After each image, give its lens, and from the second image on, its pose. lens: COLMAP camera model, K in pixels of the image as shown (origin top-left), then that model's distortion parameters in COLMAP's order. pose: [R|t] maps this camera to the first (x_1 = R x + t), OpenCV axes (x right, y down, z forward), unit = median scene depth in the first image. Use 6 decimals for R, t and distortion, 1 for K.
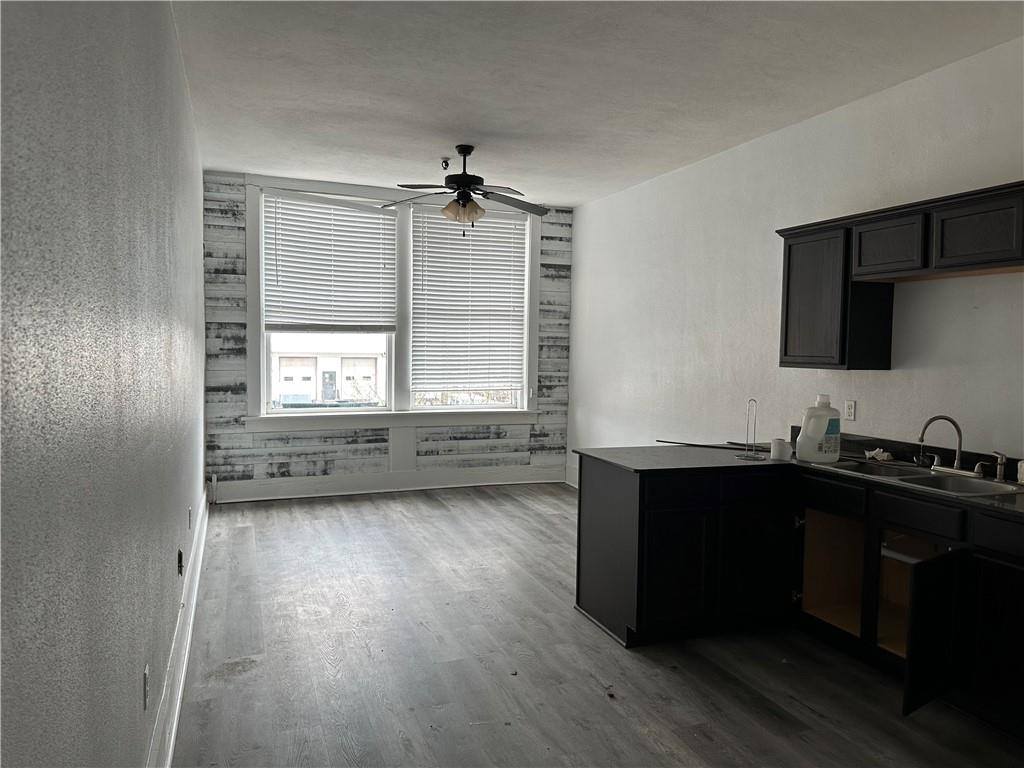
lens RADIAL K [[722.7, 0, 506.5], [0, 722.7, 383.7], [0, 0, 1]] dist [0.066352, -0.052351]
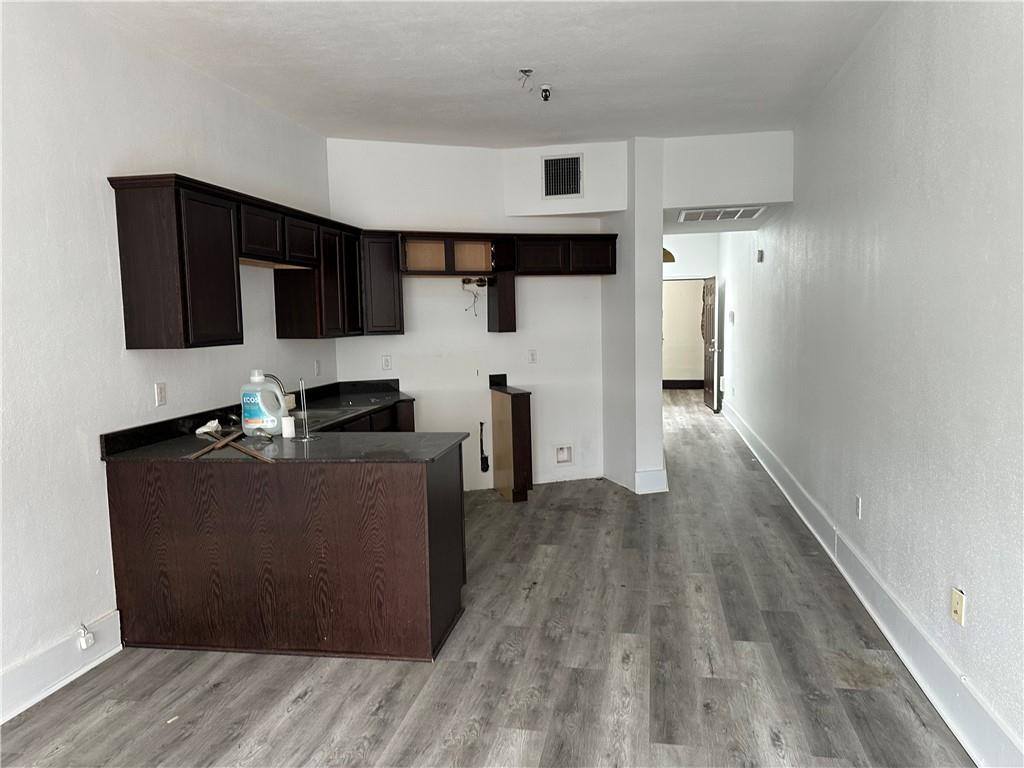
lens RADIAL K [[722.7, 0, 505.9], [0, 722.7, 389.9], [0, 0, 1]] dist [0.066352, -0.052351]
pose [[-0.853333, -0.054793, 0.518479, -0.453762], [0.031382, 0.987261, 0.155985, -0.122795], [-0.520421, 0.149378, -0.840743, 1.978009]]
